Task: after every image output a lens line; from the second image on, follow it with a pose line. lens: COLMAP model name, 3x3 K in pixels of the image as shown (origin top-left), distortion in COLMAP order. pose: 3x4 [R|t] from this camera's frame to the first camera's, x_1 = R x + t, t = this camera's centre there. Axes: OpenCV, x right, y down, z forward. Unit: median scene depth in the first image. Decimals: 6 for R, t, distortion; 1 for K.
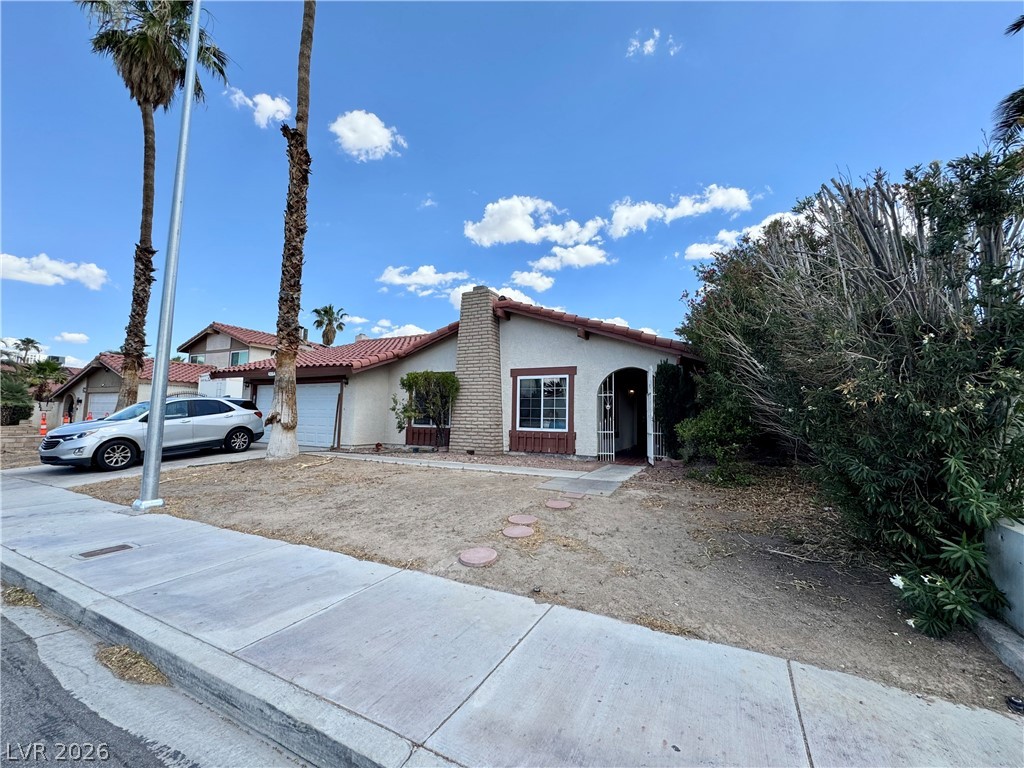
lens RADIAL K [[410.5, 0, 512.0], [0, 410.5, 384.0], [0, 0, 1]] dist [-0.002506, -0.000391]
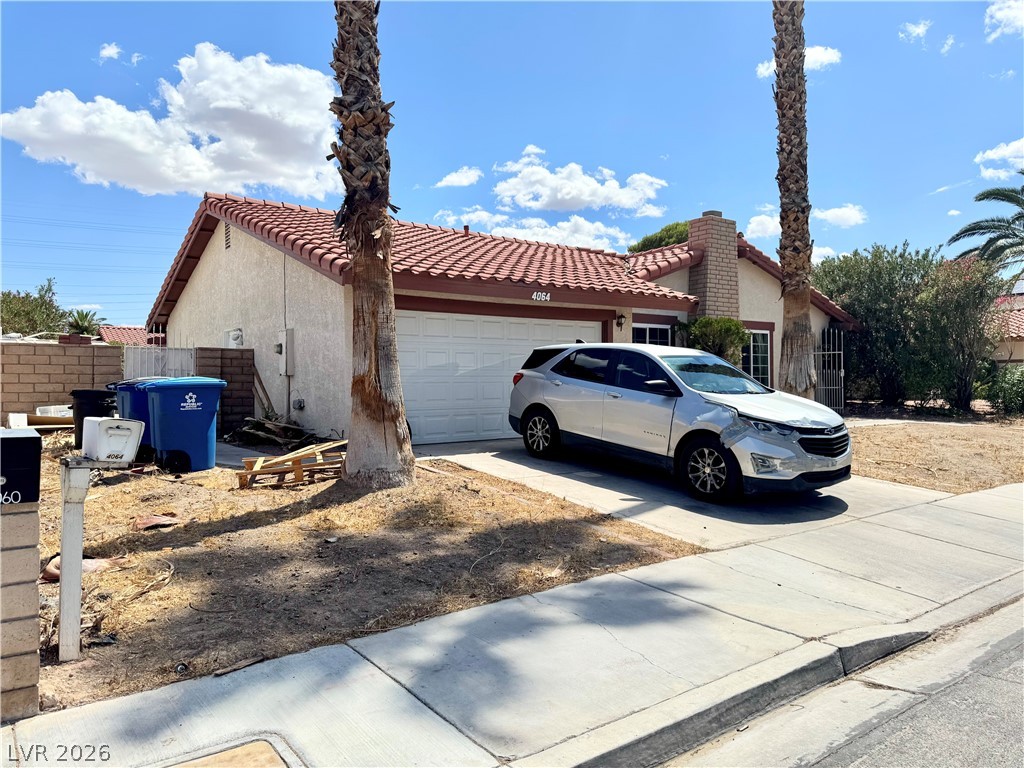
lens RADIAL K [[720.9, 0, 512.0], [0, 720.9, 384.0], [0, 0, 1]] dist [0.049205, -0.000614]
pose [[0.440510, -0.025391, 0.897389, -1.612010], [-0.056223, 0.996857, 0.055804, 0.039518], [-0.895986, -0.075036, 0.437698, 0.759493]]
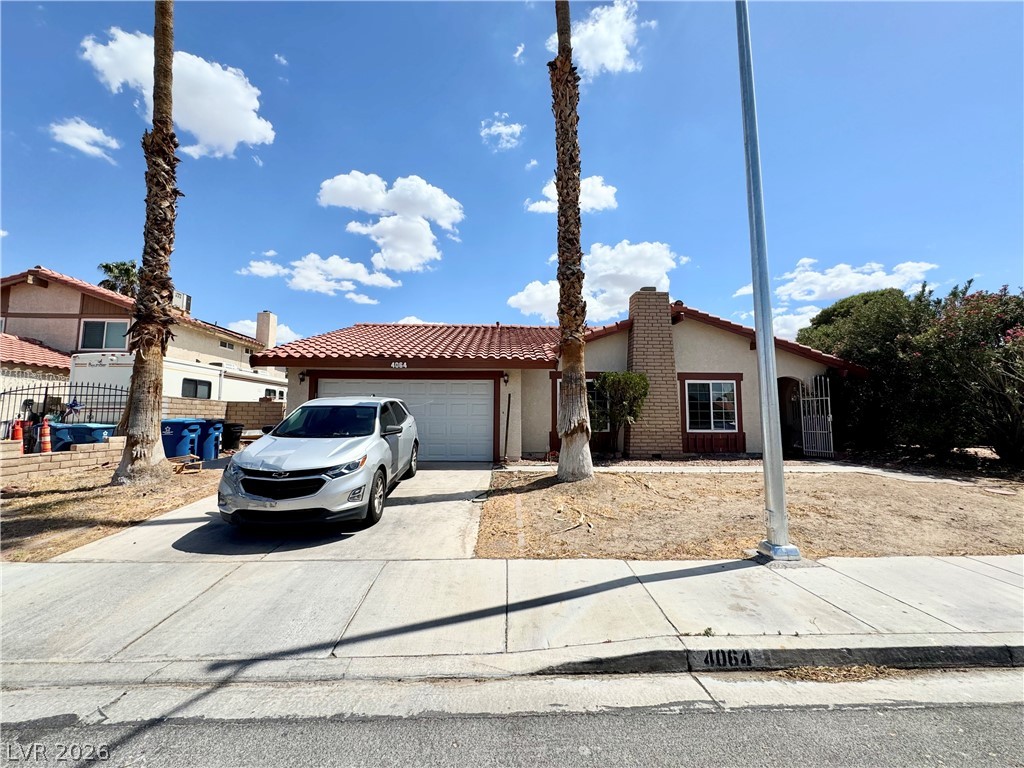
lens RADIAL K [[410.5, 0, 512.0], [0, 410.5, 384.0], [0, 0, 1]] dist [-0.002506, -0.000391]
pose [[0.872546, 0.026102, 0.487834, -0.896458], [-0.027260, 0.999617, -0.004728, 0.007814], [-0.487771, -0.009173, 0.872924, 0.317567]]
